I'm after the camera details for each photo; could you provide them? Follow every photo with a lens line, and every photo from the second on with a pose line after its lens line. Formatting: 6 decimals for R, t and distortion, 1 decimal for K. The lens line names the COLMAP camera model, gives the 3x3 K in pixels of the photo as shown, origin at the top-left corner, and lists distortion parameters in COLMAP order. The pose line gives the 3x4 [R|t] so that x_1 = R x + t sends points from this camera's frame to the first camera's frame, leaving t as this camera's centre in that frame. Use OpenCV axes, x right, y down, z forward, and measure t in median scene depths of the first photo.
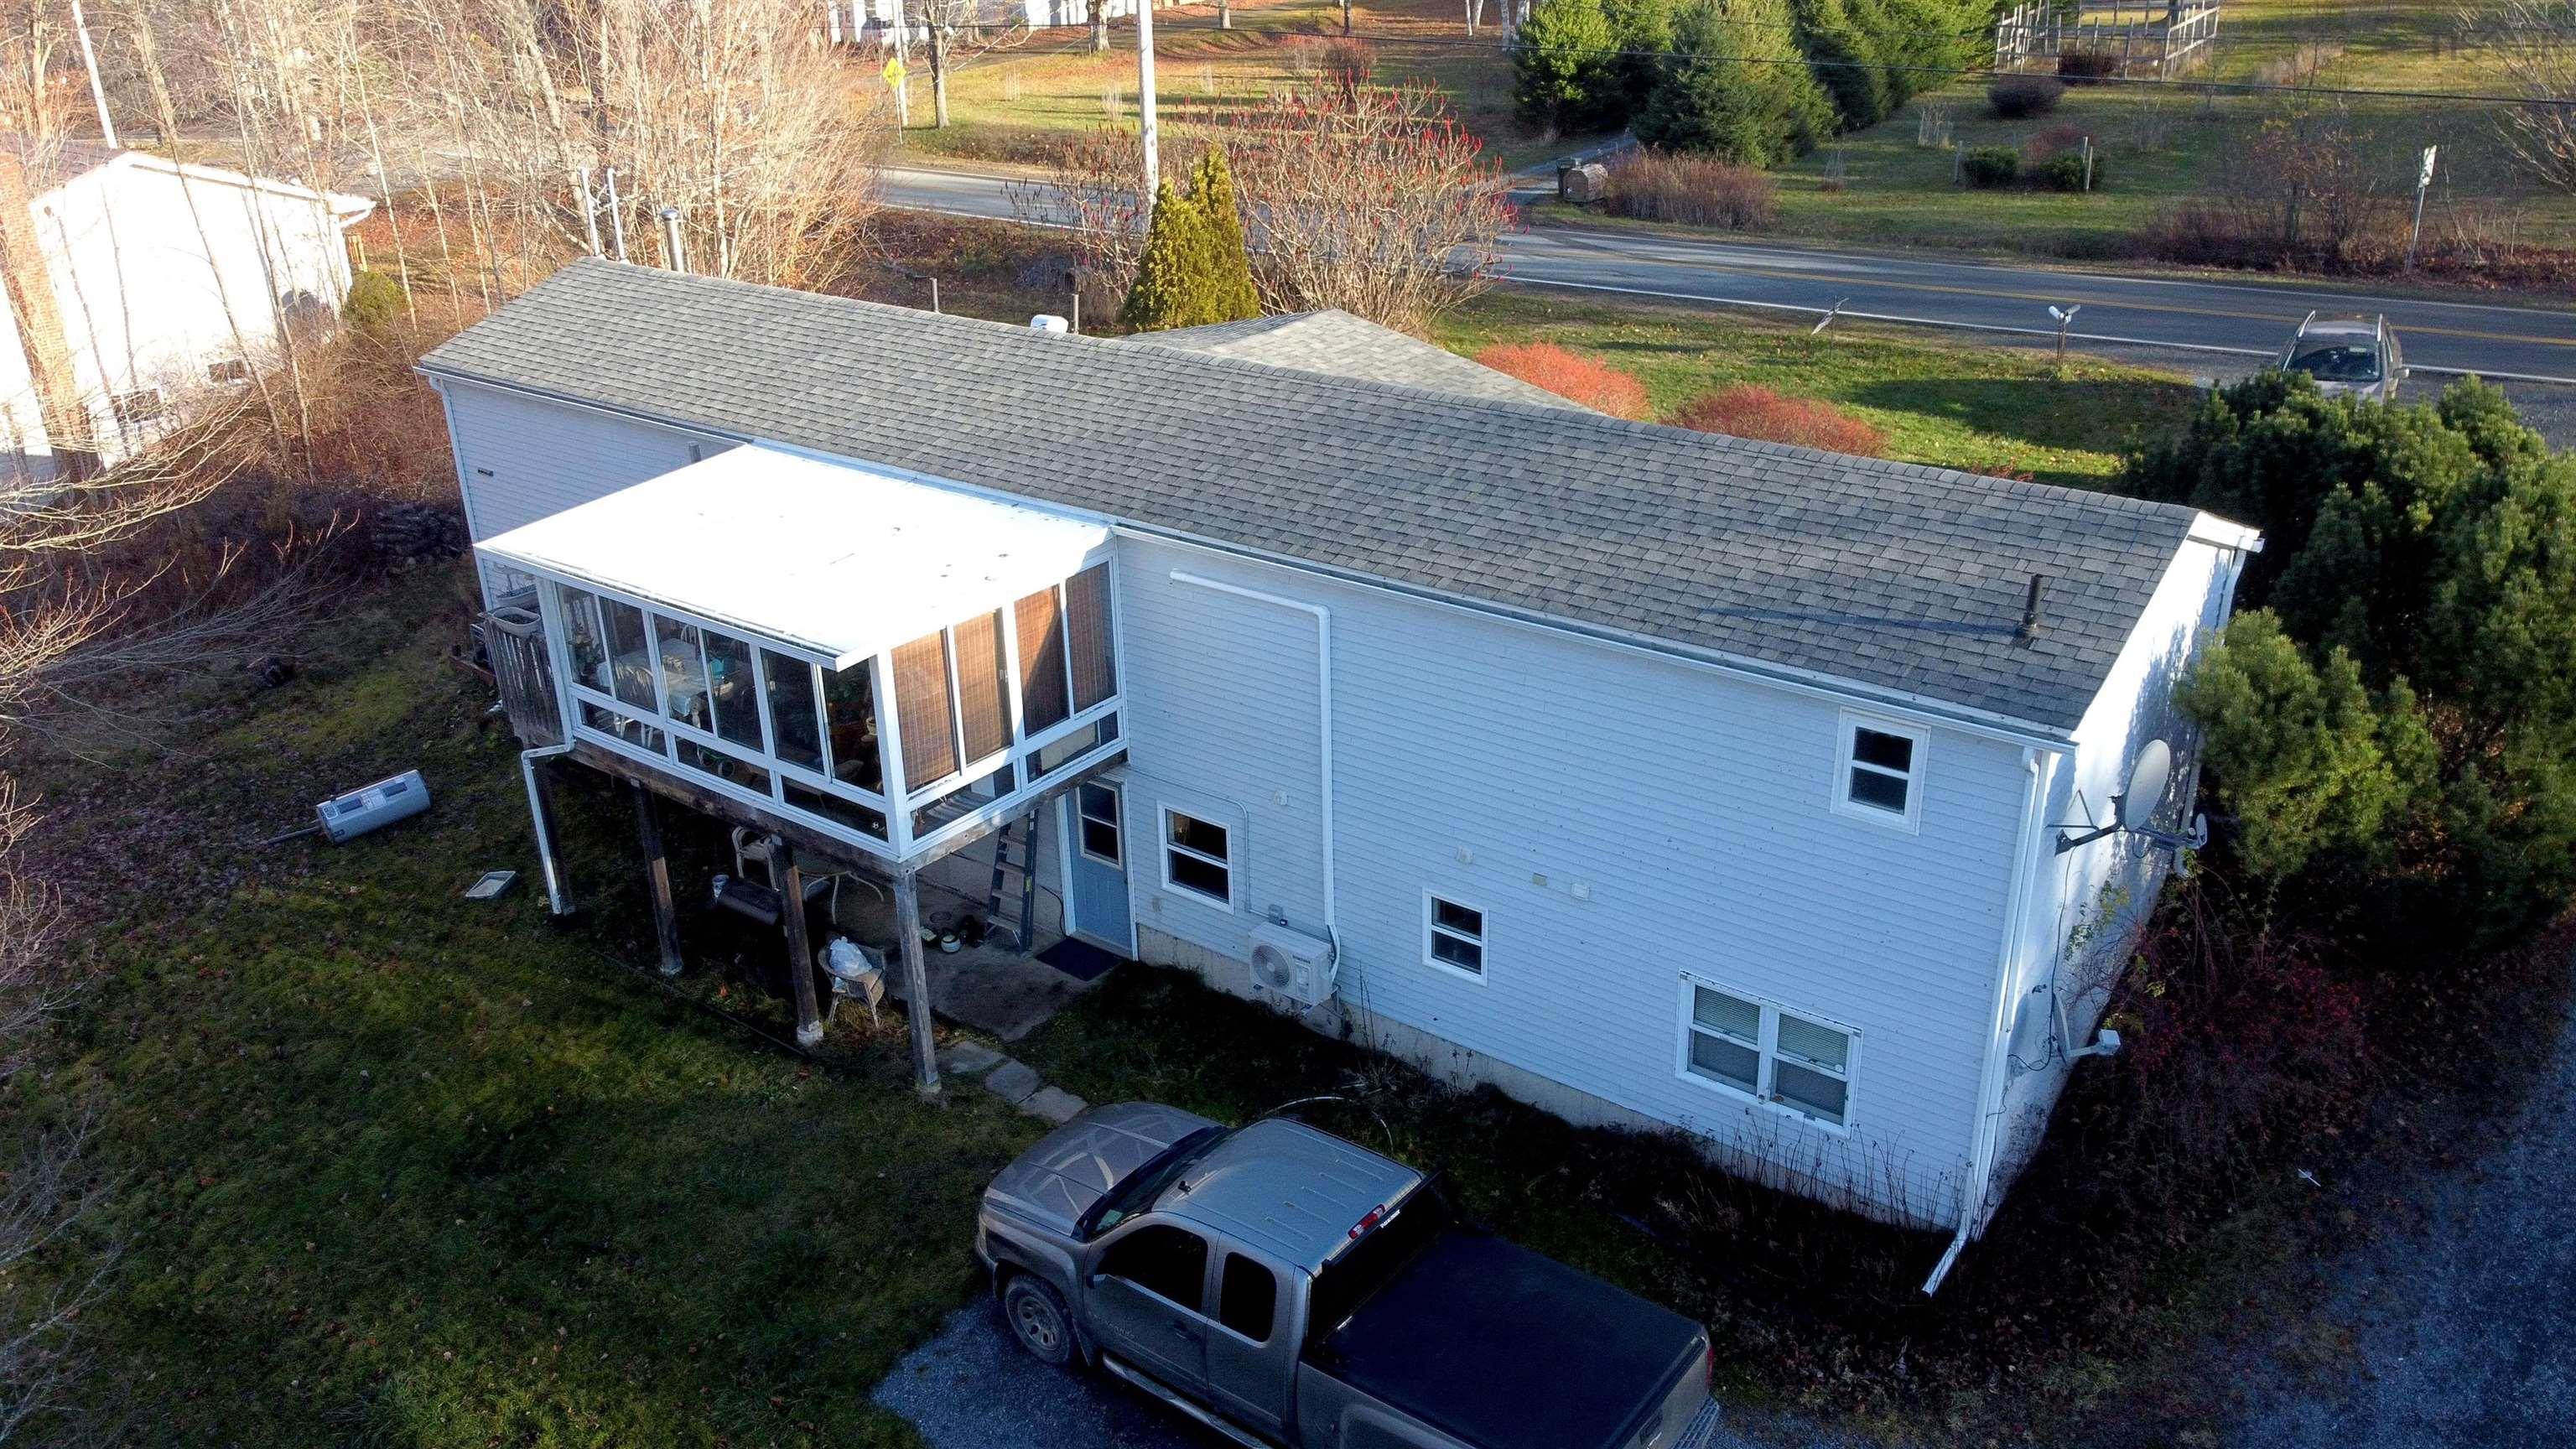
lens RADIAL K [[1891.7, 0, 1288.0], [0, 1891.7, 724.5], [0, 0, 1]] dist [-0.001874, 0.002351]
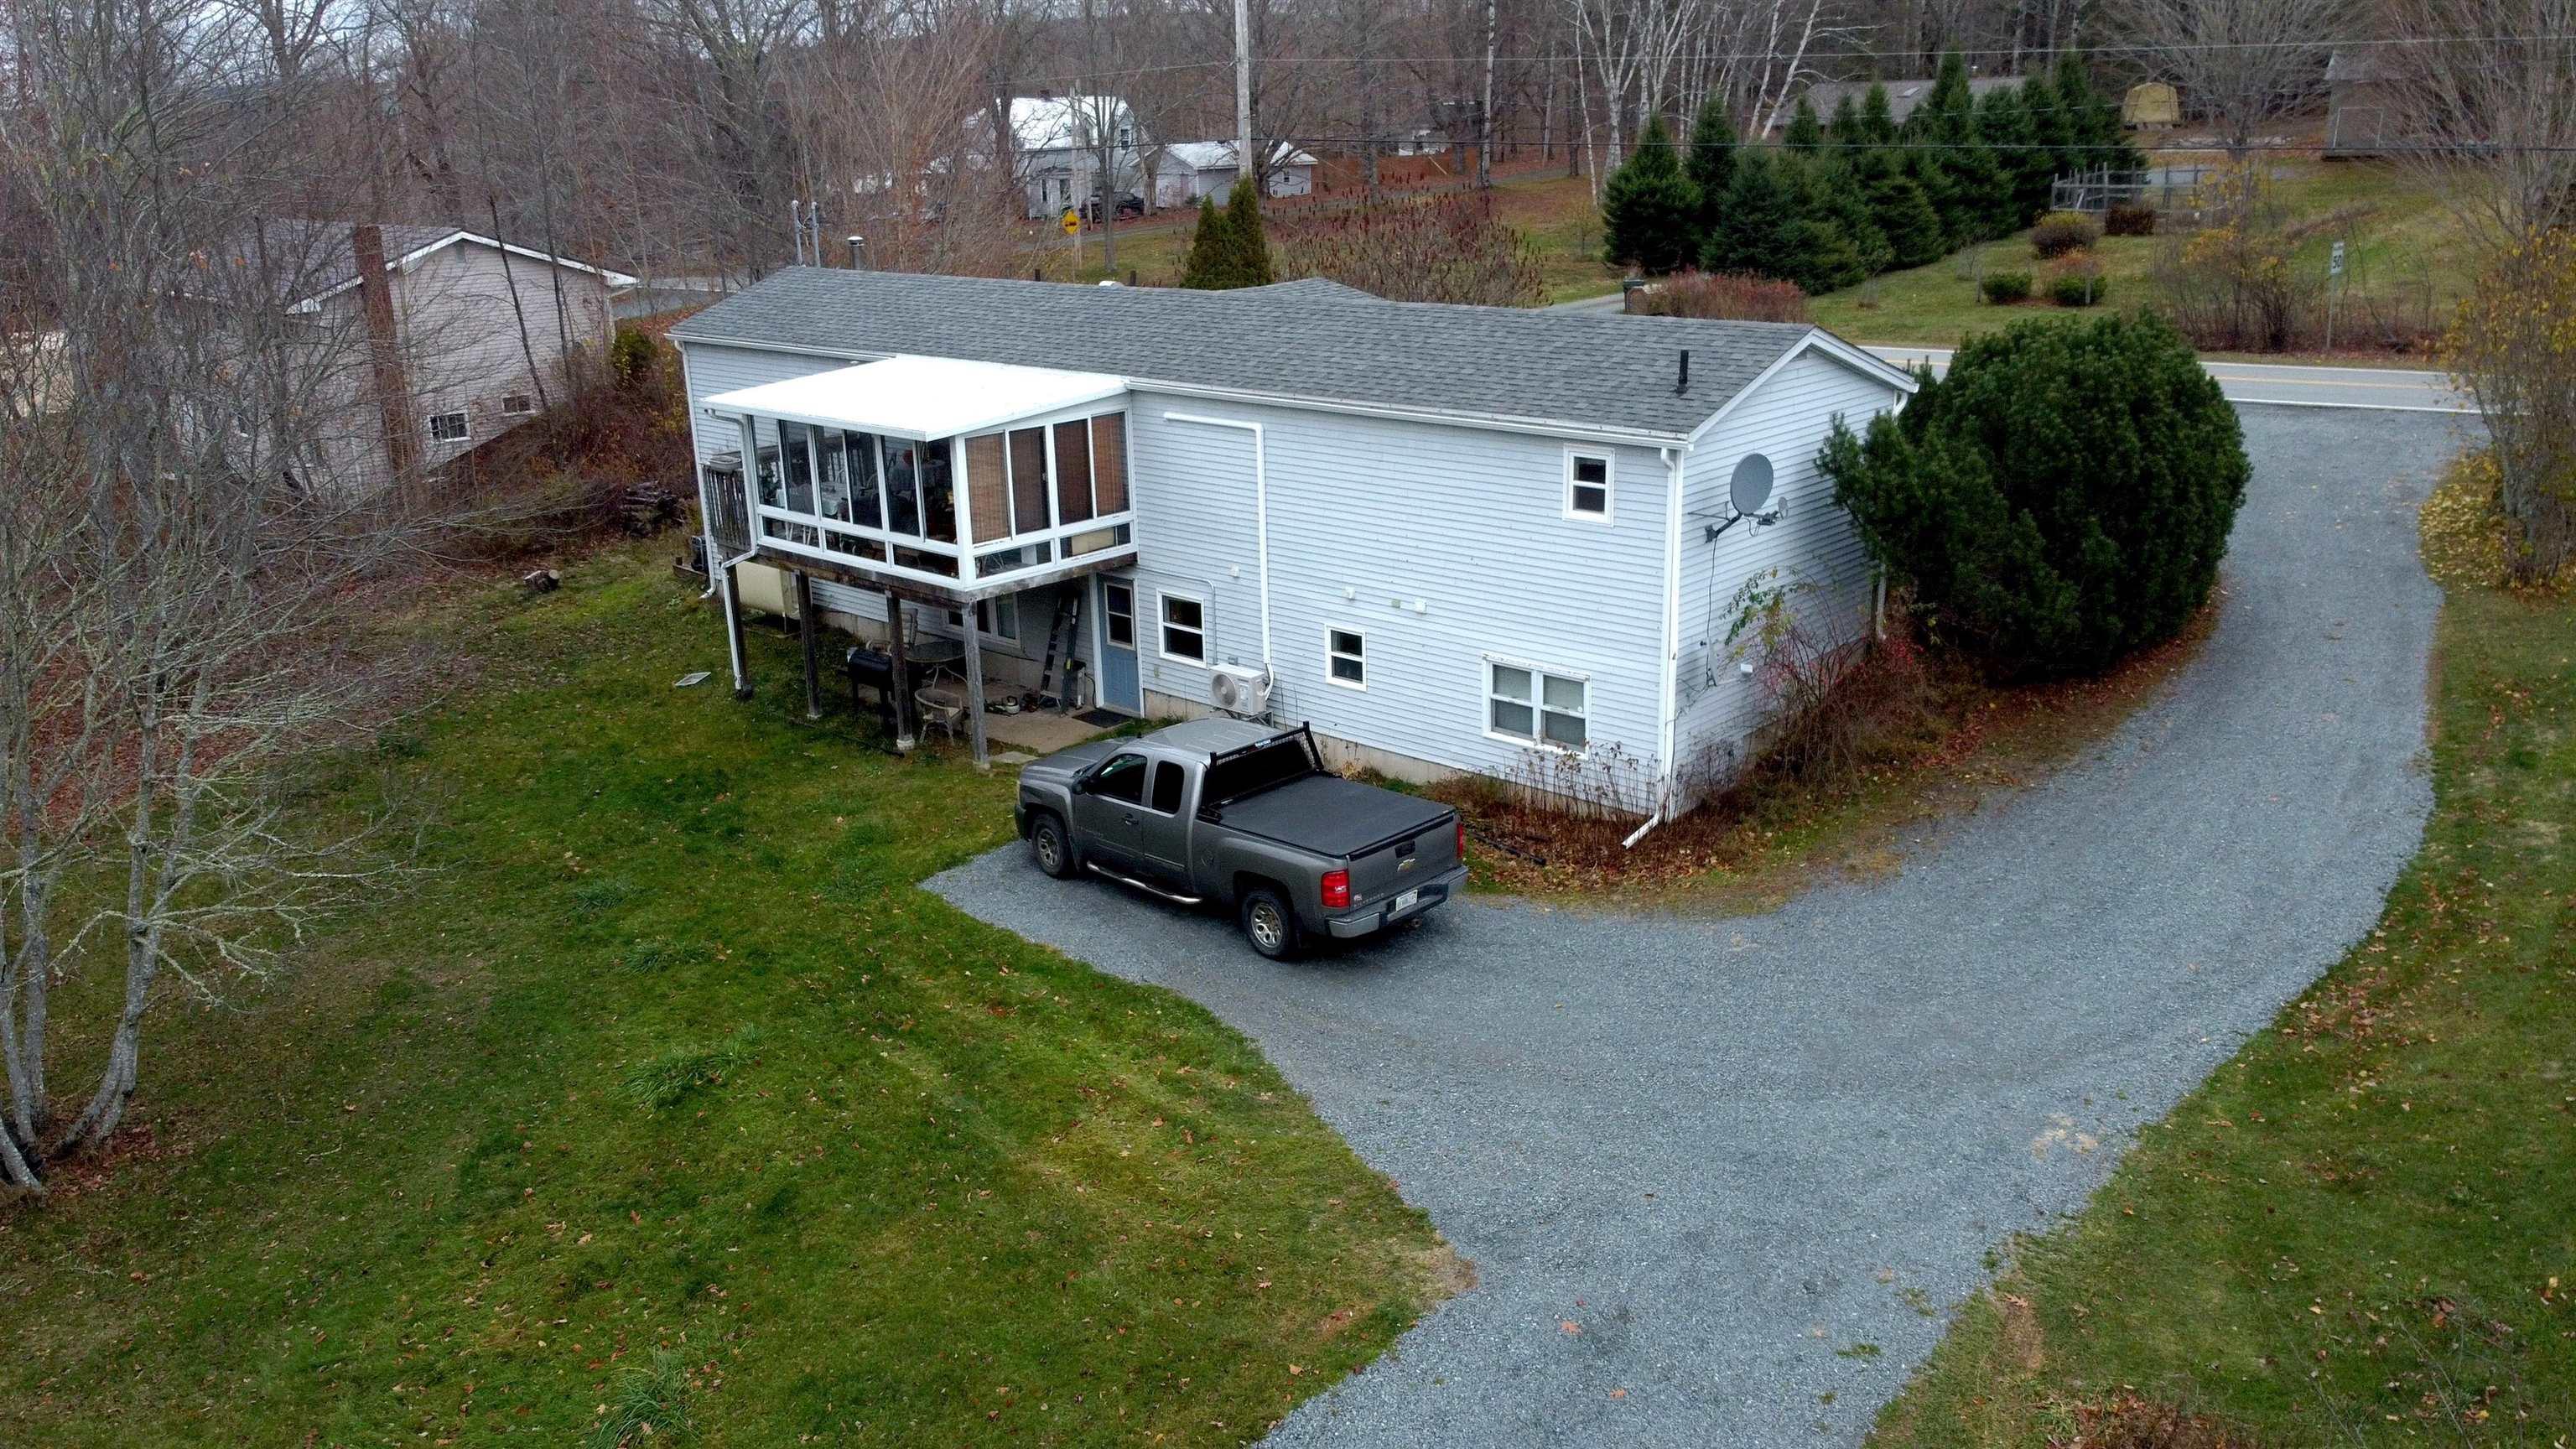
lens RADIAL K [[1891.7, 0, 1288.0], [0, 1891.7, 724.5], [0, 0, 1]] dist [-0.001874, 0.002351]
pose [[0.994954, 0.027632, -0.096450, 0.179032], [-0.037564, 0.994000, -0.102730, 0.302435], [0.093033, 0.105835, 0.990022, -0.398584]]
